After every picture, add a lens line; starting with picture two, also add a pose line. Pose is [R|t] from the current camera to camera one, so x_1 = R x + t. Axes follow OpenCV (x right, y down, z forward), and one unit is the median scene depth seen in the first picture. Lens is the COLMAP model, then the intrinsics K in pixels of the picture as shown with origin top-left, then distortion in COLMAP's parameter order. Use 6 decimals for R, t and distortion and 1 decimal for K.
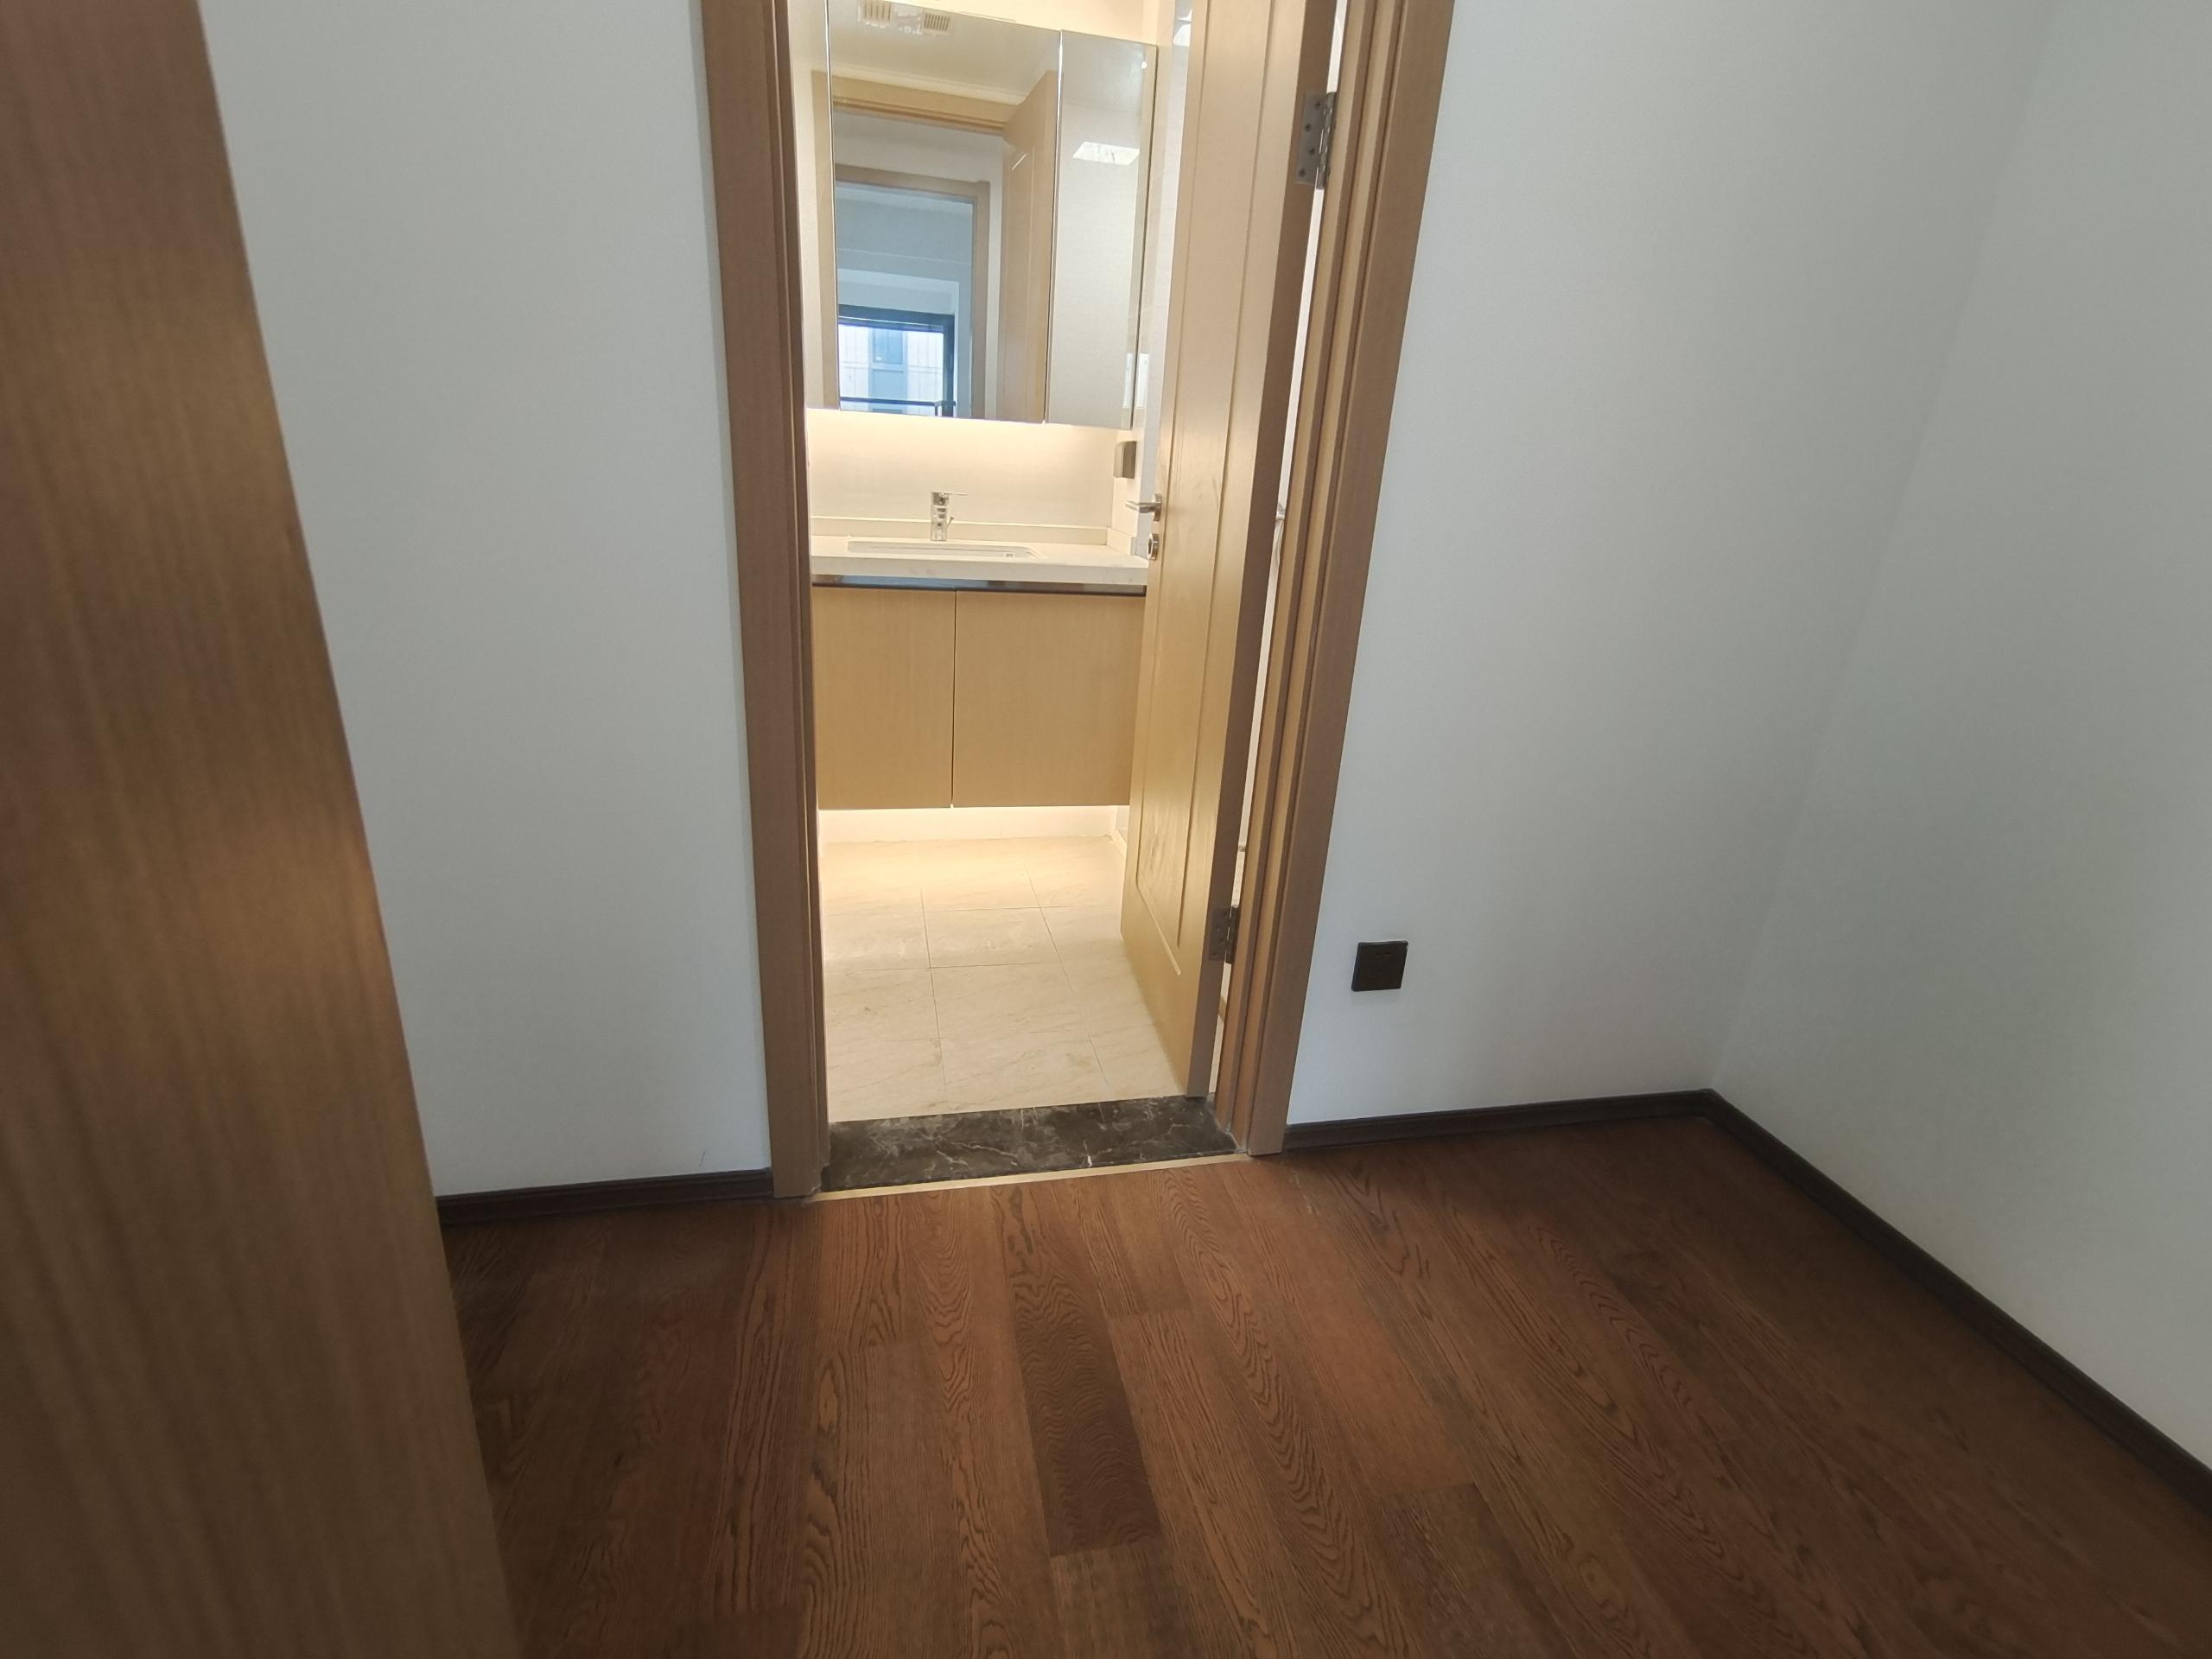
lens RADIAL K [[1025.9, 0, 1106.0], [0, 1025.9, 829.5], [0, 0, 1]] dist [-0.001897, 0.000048]
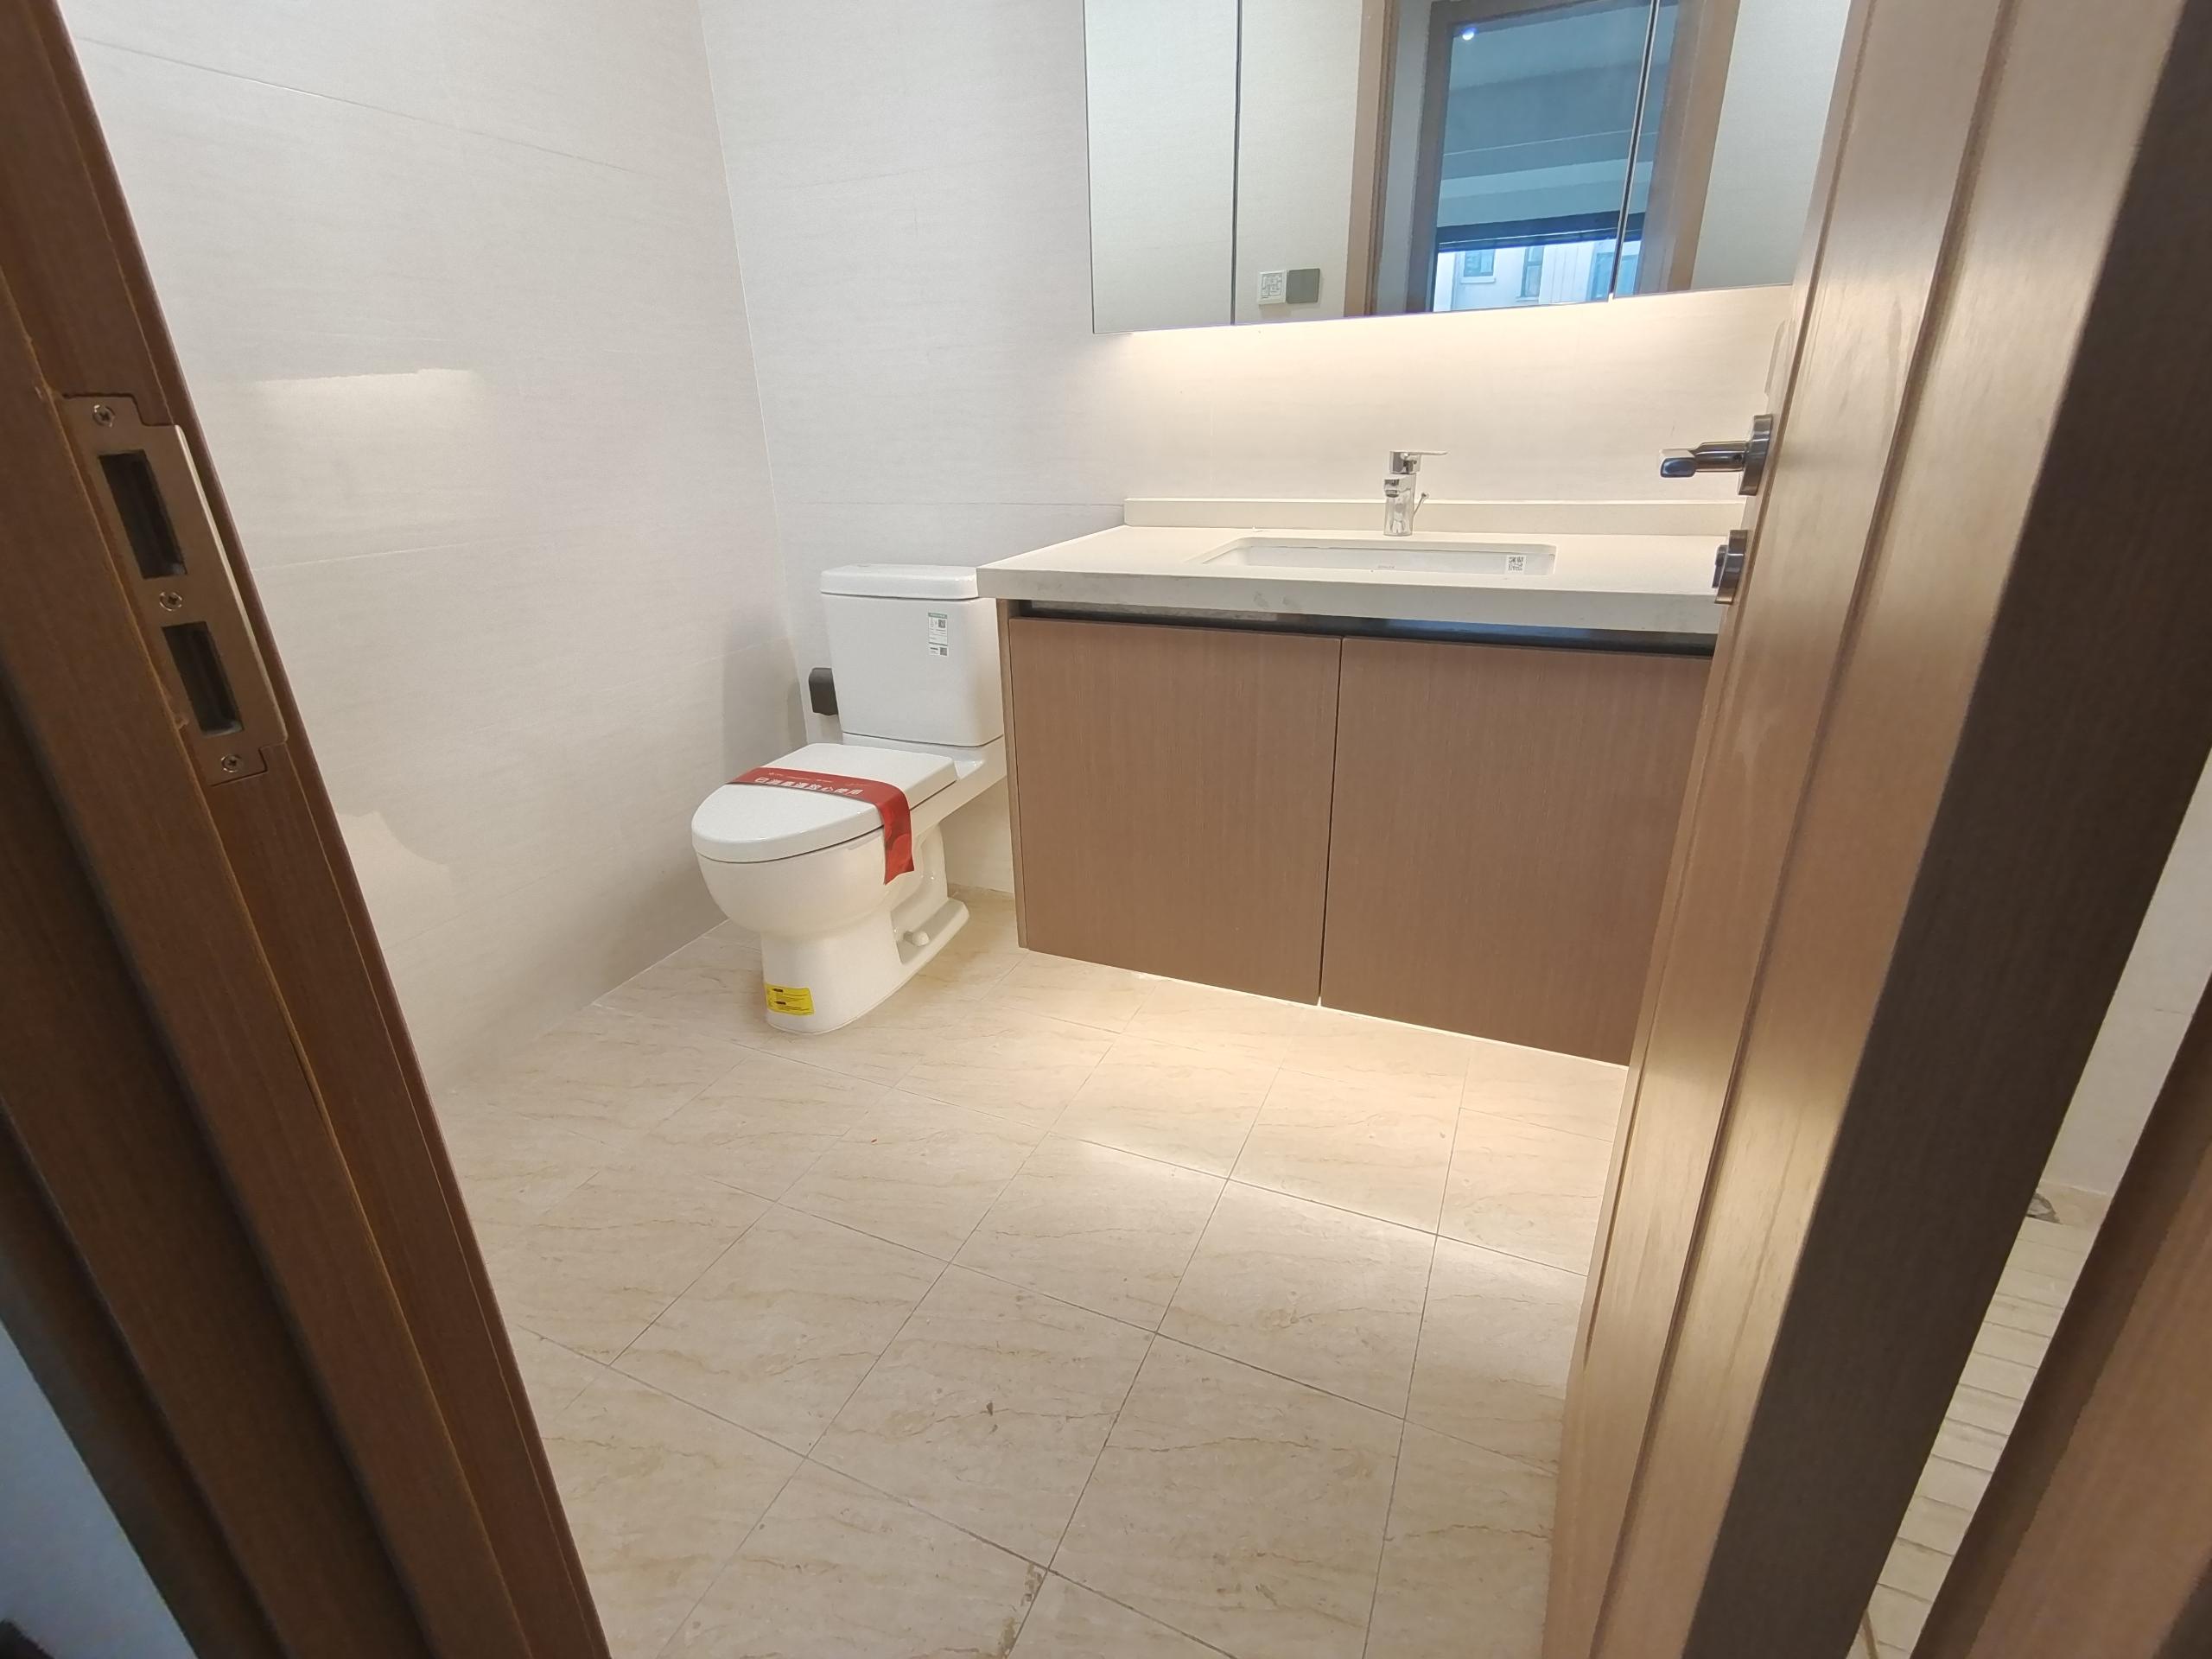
lens RADIAL K [[1025.9, 0, 1106.0], [0, 1025.9, 829.5], [0, 0, 1]] dist [-0.001897, 0.000048]
pose [[0.815188, 0.142381, -0.561423, 0.063377], [-0.129183, 0.989592, 0.063394, -0.139747], [0.564606, 0.020848, 0.825097, 0.454749]]
